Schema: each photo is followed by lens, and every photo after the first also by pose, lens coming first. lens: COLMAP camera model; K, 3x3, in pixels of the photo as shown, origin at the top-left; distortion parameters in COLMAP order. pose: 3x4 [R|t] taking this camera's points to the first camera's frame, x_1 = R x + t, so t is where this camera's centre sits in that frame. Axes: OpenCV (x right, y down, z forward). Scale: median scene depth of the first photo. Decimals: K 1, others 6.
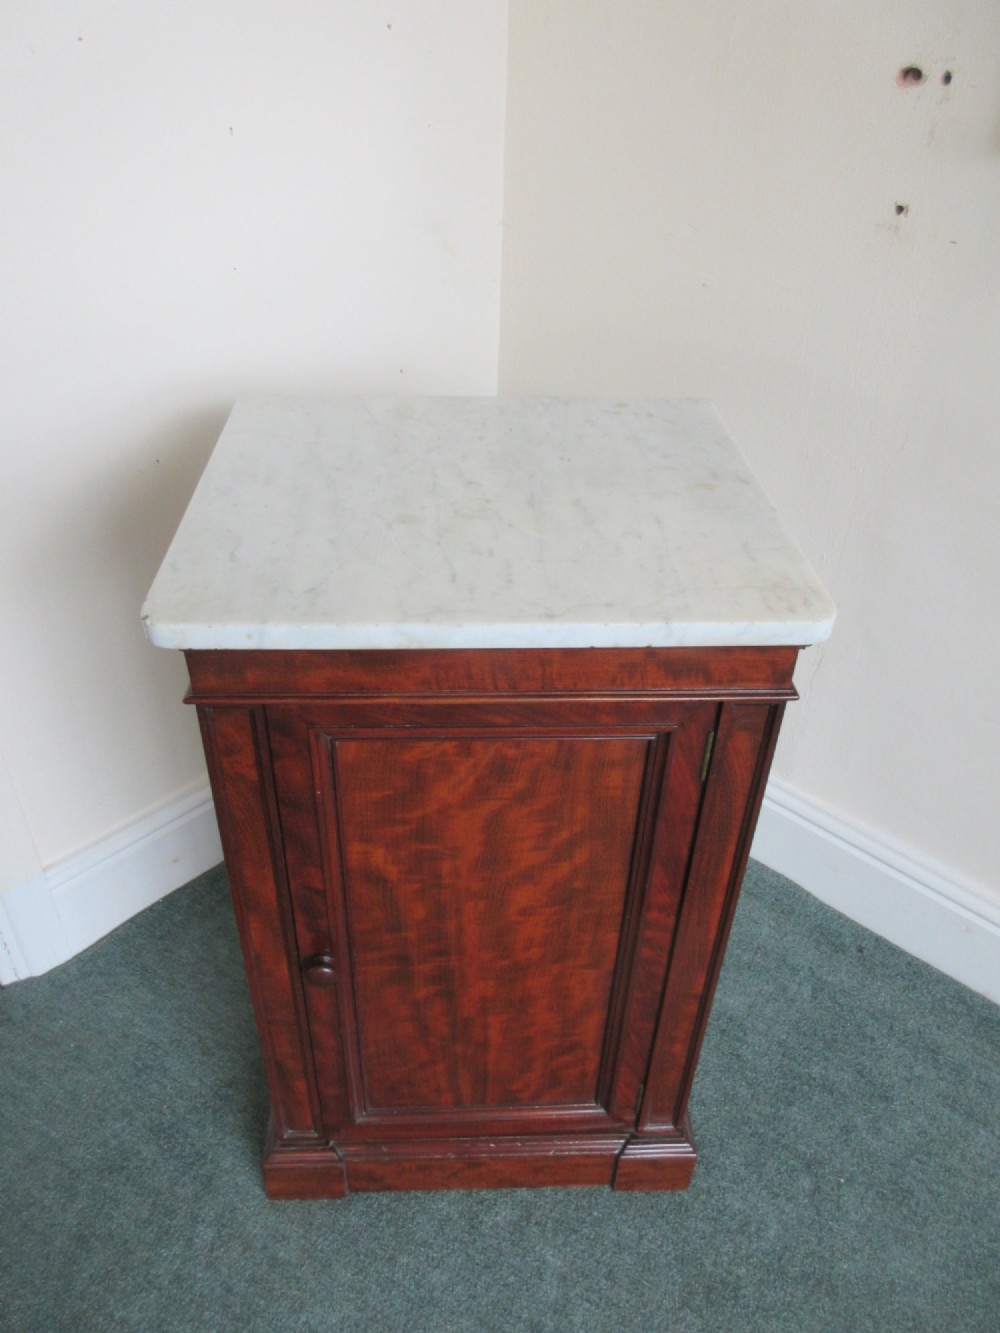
lens RADIAL K [[976.4, 0, 499.0], [0, 976.4, 670.7], [0, 0, 1]] dist [-0.005320, 0.002547]
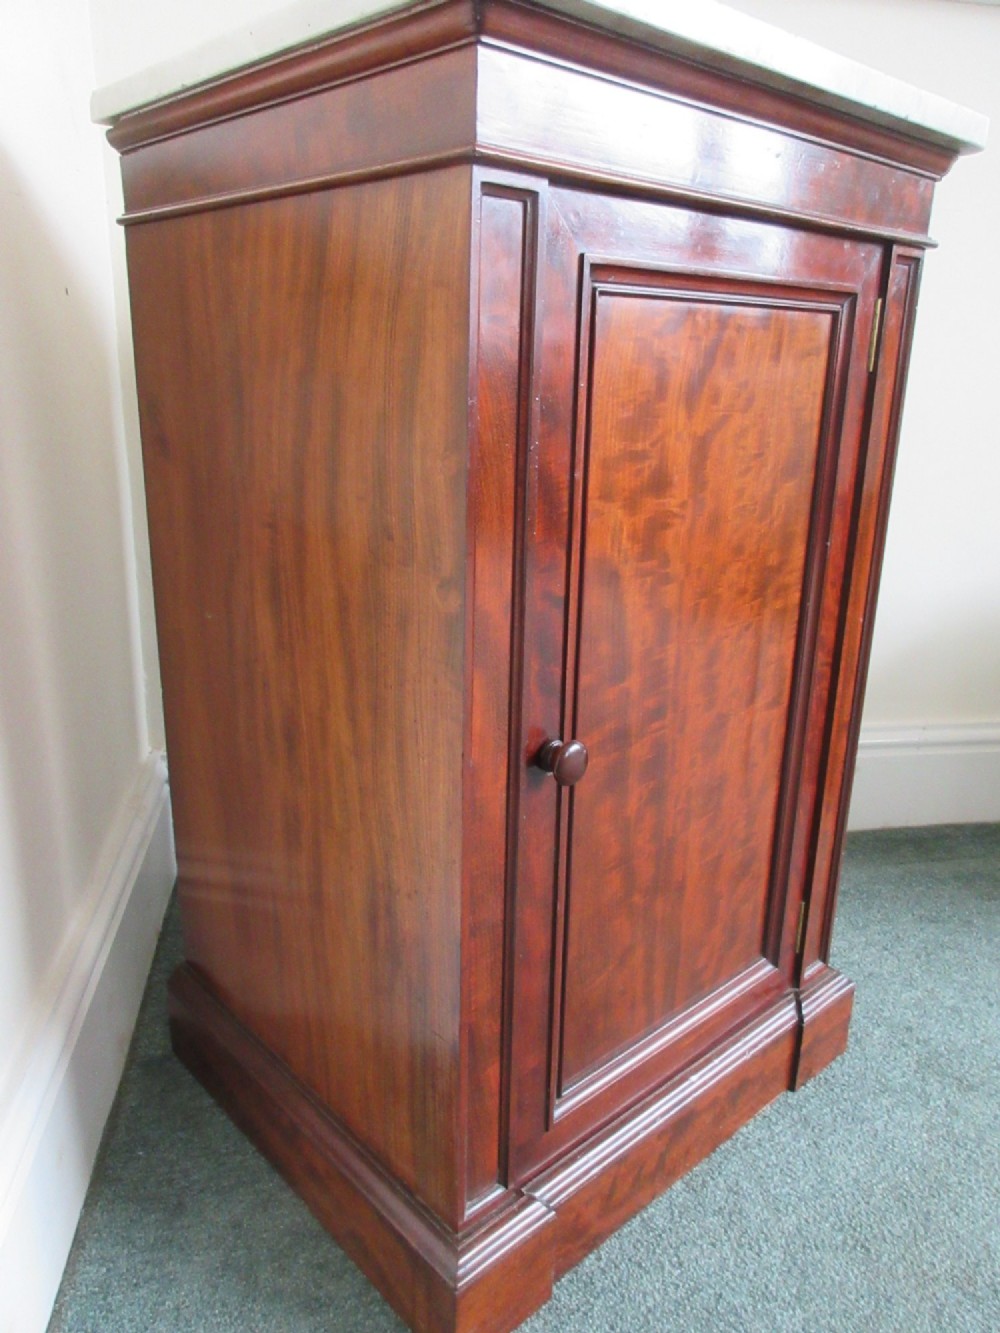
lens RADIAL K [[987.8, 0, 500.0], [0, 987.8, 666.5], [0, 0, 1]] dist [0.003402, -0.000736]
pose [[0.766592, -0.198332, 0.610738, -0.510504], [0.374269, 0.910852, -0.173988, 0.298588], [-0.521784, 0.361959, 0.772481, 0.429320]]
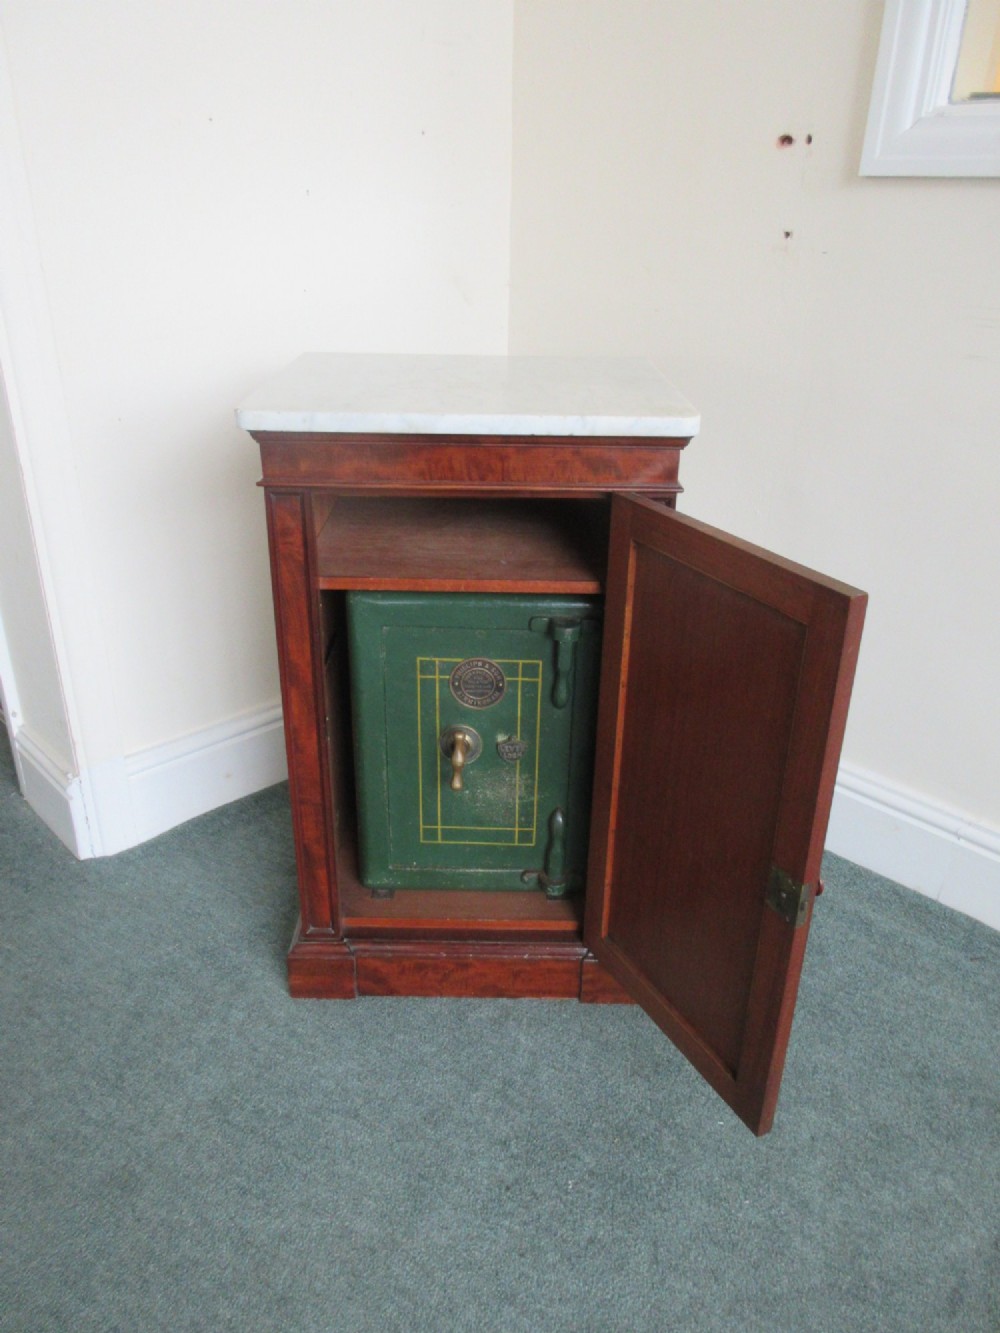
lens RADIAL K [[979.6, 0, 498.6], [0, 979.6, 680.4], [0, 0, 1]] dist [-0.003682, 0.001839]
pose [[0.998876, 0.009285, -0.046480, 0.075378], [-0.017398, 0.983997, -0.177334, 0.392045], [0.044090, 0.177944, 0.983052, -0.257158]]
